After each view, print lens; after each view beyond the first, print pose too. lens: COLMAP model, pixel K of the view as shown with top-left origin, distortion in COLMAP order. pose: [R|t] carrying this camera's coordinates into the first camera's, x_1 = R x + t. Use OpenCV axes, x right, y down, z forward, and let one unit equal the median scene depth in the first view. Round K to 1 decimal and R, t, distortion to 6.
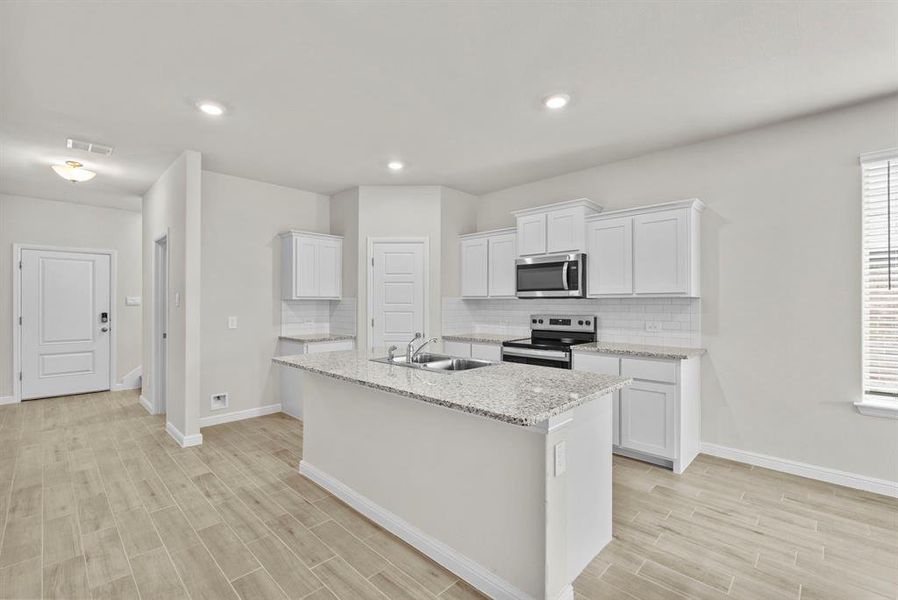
lens RADIAL K [[397.5, 0, 451.1], [0, 397.5, 300.0], [0, 0, 1]] dist [-0.004726, 0.000014]
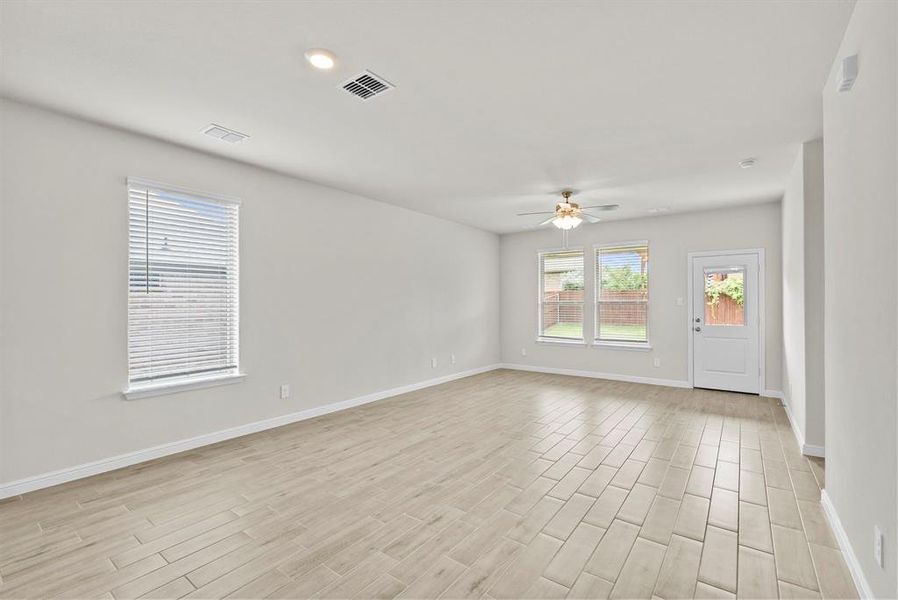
lens RADIAL K [[397.5, 0, 451.3], [0, 397.5, 302.4], [0, 0, 1]] dist [-0.004726, 0.000014]
pose [[-0.134452, 0.000578, 0.990920, -0.161168], [-0.003727, 0.999992, -0.001089, -0.001169], [-0.990913, -0.003839, -0.134449, 0.145813]]
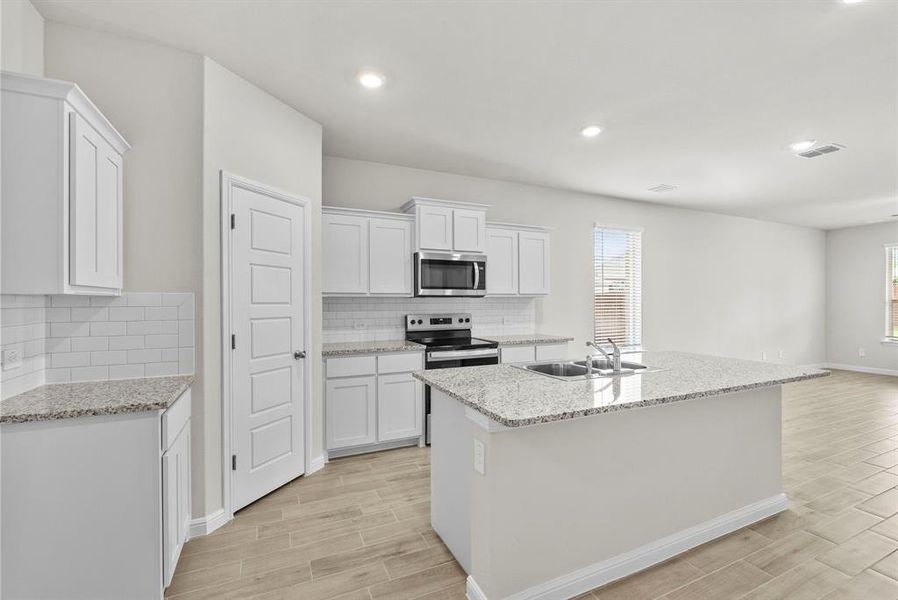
lens RADIAL K [[397.5, 0, 451.3], [0, 397.5, 300.6], [0, 0, 1]] dist [-0.004726, 0.000014]
pose [[0.354757, 0.000953, 0.934958, -0.672931], [-0.004072, 0.999992, 0.000526, 0.004175], [-0.934950, -0.003994, 0.354758, 0.663694]]
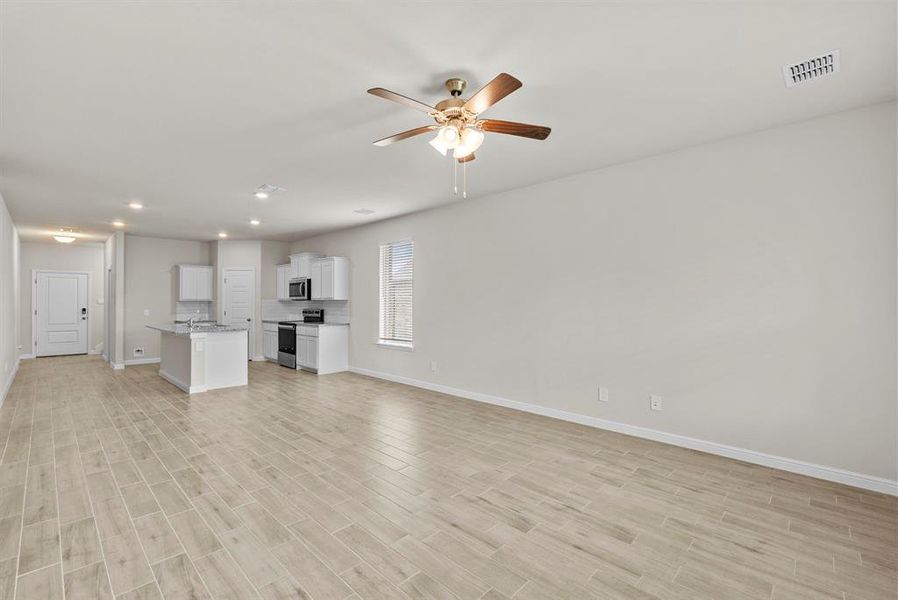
lens RADIAL K [[397.5, 0, 454.7], [0, 397.5, 298.1], [0, 0, 1]] dist [-0.004726, 0.000014]
pose [[0.999991, -0.000411, 0.004193, 1.006952], [0.000424, 0.999995, -0.003174, -0.008299], [-0.004191, 0.003176, 0.999986, -1.004647]]
